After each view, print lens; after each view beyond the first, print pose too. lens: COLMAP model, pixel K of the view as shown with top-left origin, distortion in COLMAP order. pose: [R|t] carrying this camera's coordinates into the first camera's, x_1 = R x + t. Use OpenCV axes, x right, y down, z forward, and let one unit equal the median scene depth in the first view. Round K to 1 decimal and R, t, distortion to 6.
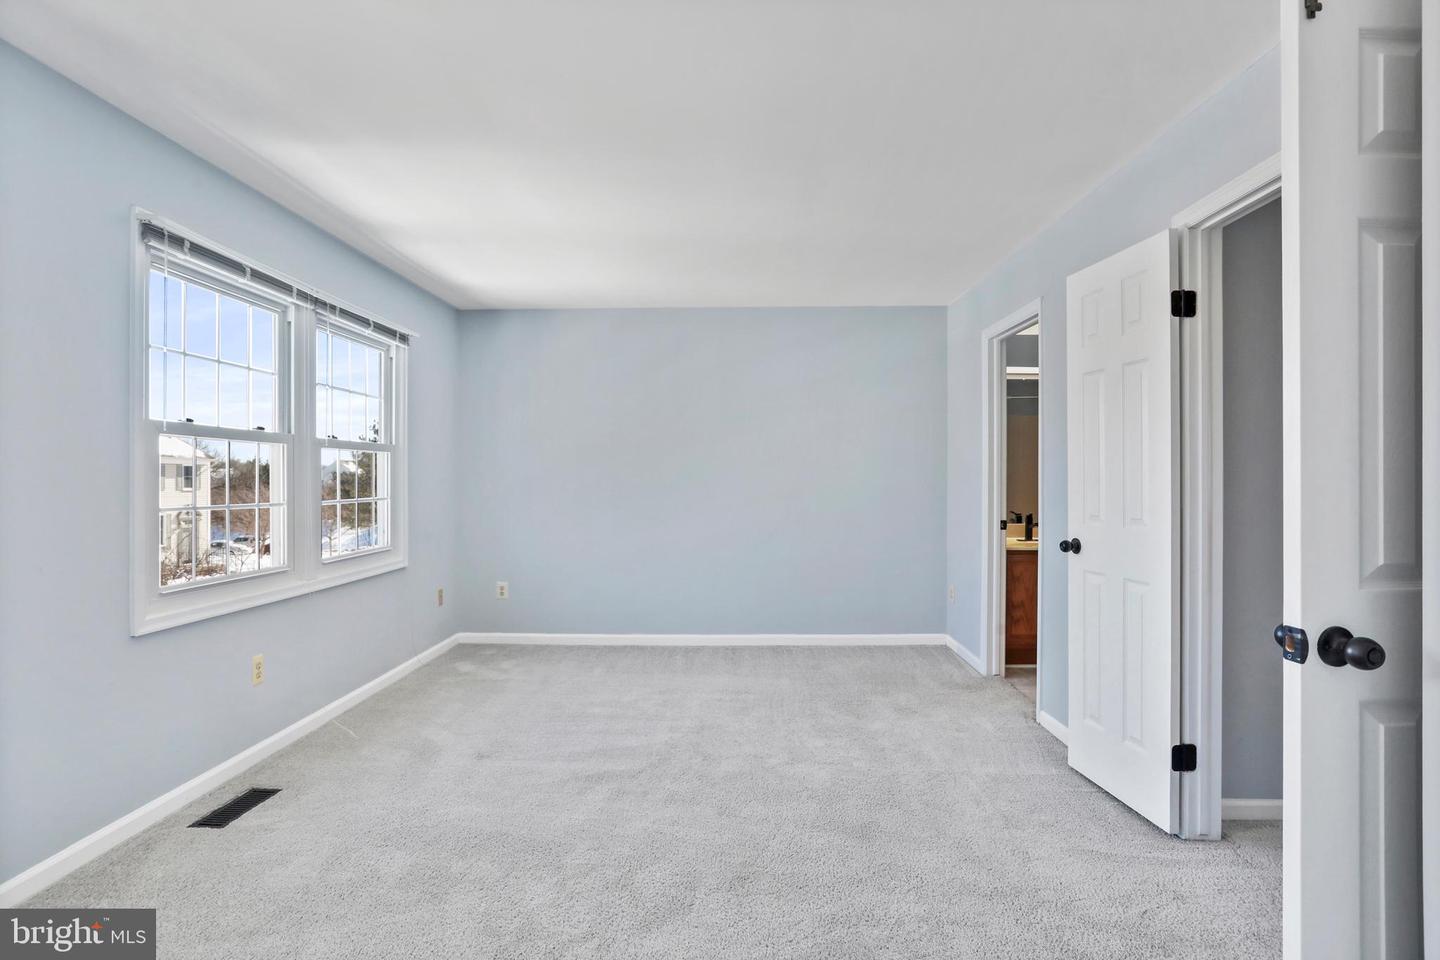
lens RADIAL K [[731.0, 0, 705.4], [0, 731.0, 473.1], [0, 0, 1]] dist [-0.081871, 0.052561]
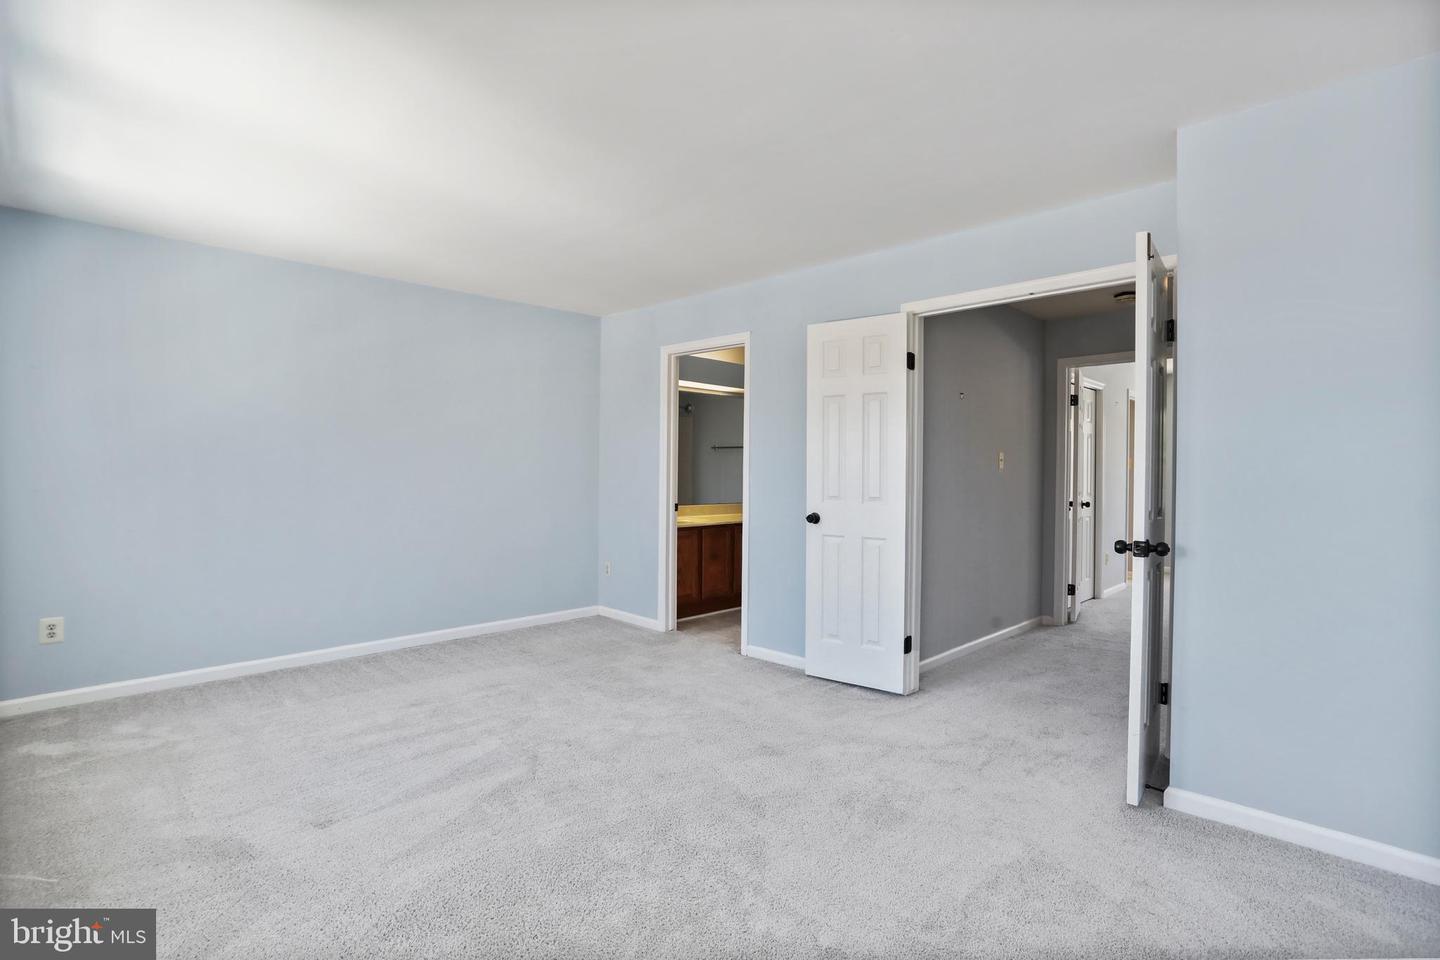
lens RADIAL K [[701.2, 0, 715.3], [0, 701.2, 478.5], [0, 0, 1]] dist [-0.059341, 0.031967]
pose [[0.677232, -0.004509, 0.735755, -0.519968], [-0.011688, 0.999789, 0.016885, 0.001991], [-0.735676, -0.020034, 0.677037, 0.175324]]
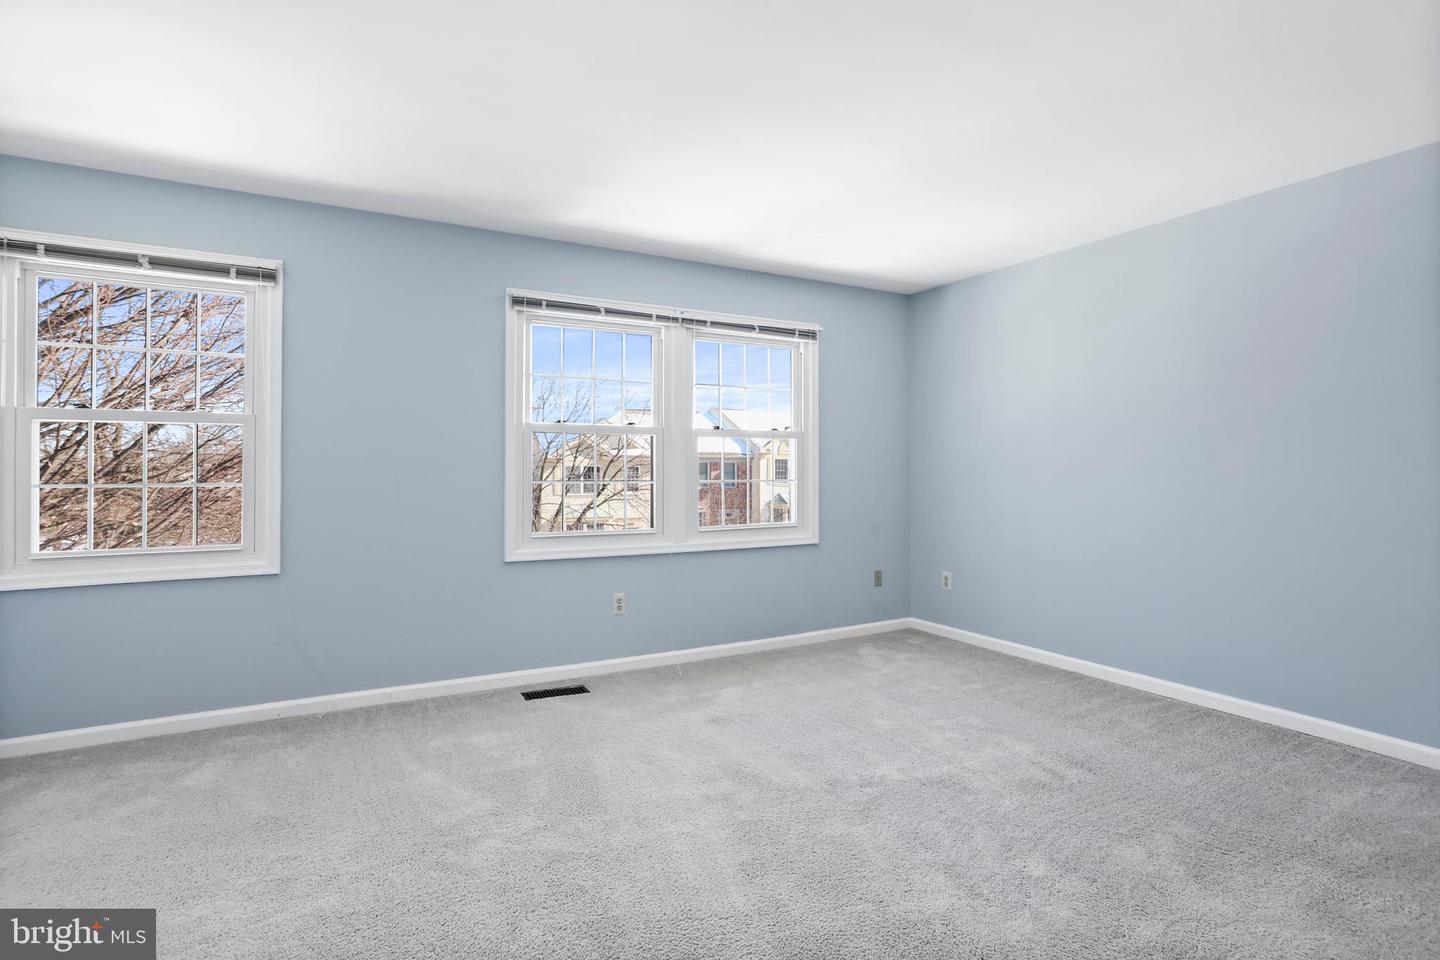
lens RADIAL K [[677.2, 0, 680.3], [0, 677.2, 457.7], [0, 0, 1]] dist [-0.045240, 0.000078]
pose [[0.499955, -0.010433, -0.865988, 0.482403], [0.005952, 0.999945, -0.008611, 0.010931], [0.866031, -0.000849, 0.499990, 0.415700]]
